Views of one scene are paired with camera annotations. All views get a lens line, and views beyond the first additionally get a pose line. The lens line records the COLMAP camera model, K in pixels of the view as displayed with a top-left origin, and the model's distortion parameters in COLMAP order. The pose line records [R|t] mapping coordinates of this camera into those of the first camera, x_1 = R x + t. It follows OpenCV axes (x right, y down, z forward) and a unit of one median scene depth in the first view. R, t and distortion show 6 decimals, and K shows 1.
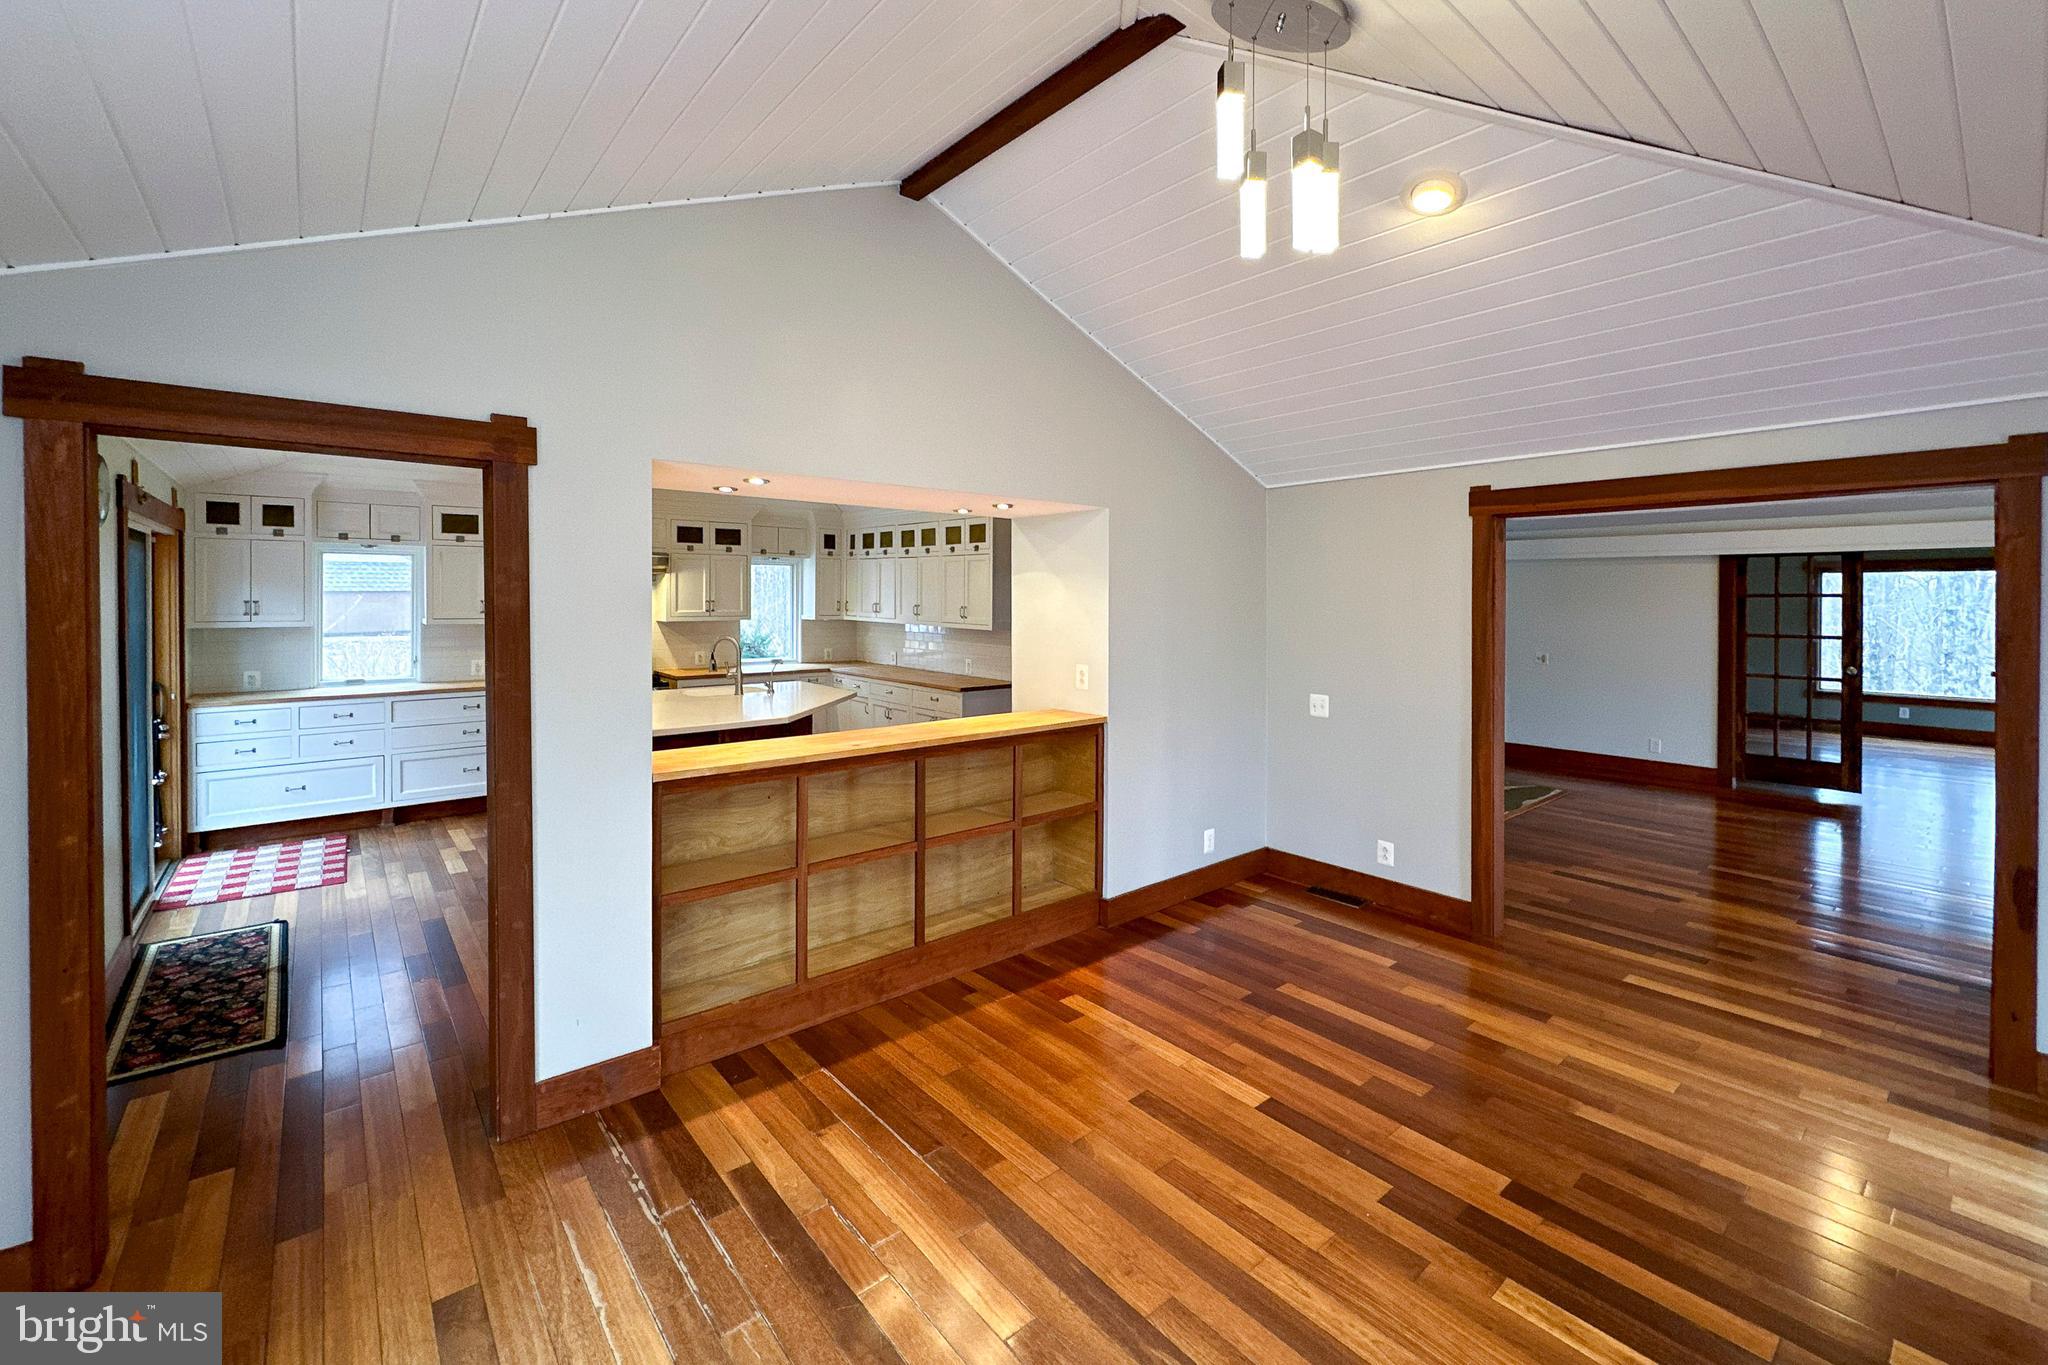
lens RADIAL K [[833.0, 0, 1030.6], [0, 833.0, 603.3], [0, 0, 1]] dist [-0.003835, 0.000623]
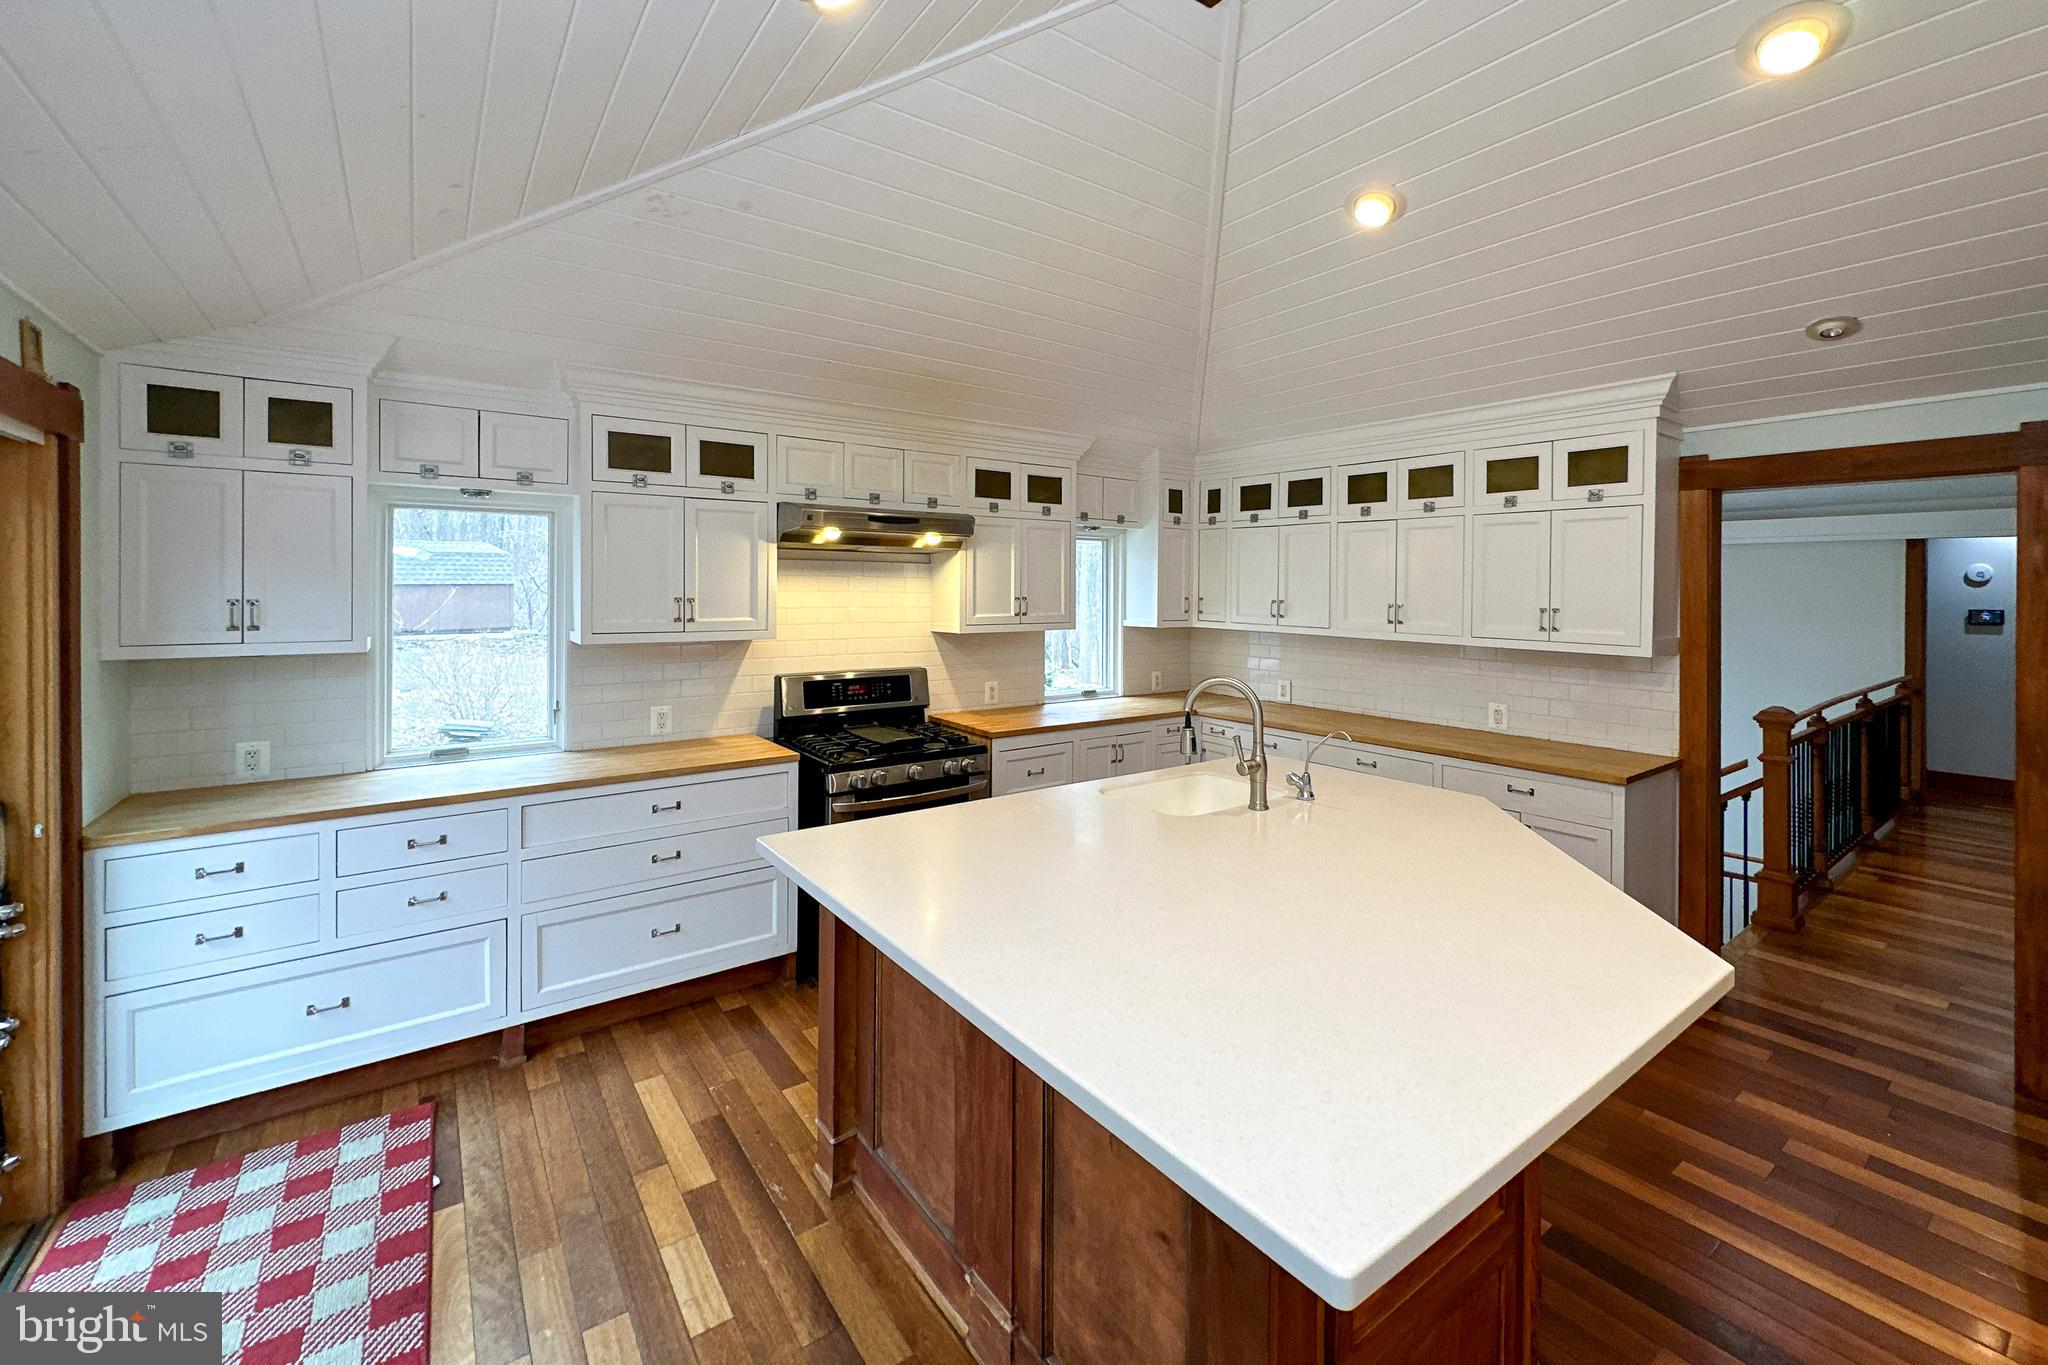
lens RADIAL K [[833.0, 0, 1022.5], [0, 833.0, 588.9], [0, 0, 1]] dist [-0.003835, 0.000623]
pose [[0.997025, -0.000738, -0.077074, -0.415210], [0.000099, 0.999966, -0.008285, -0.005038], [0.077077, 0.008253, 0.996991, 0.507819]]
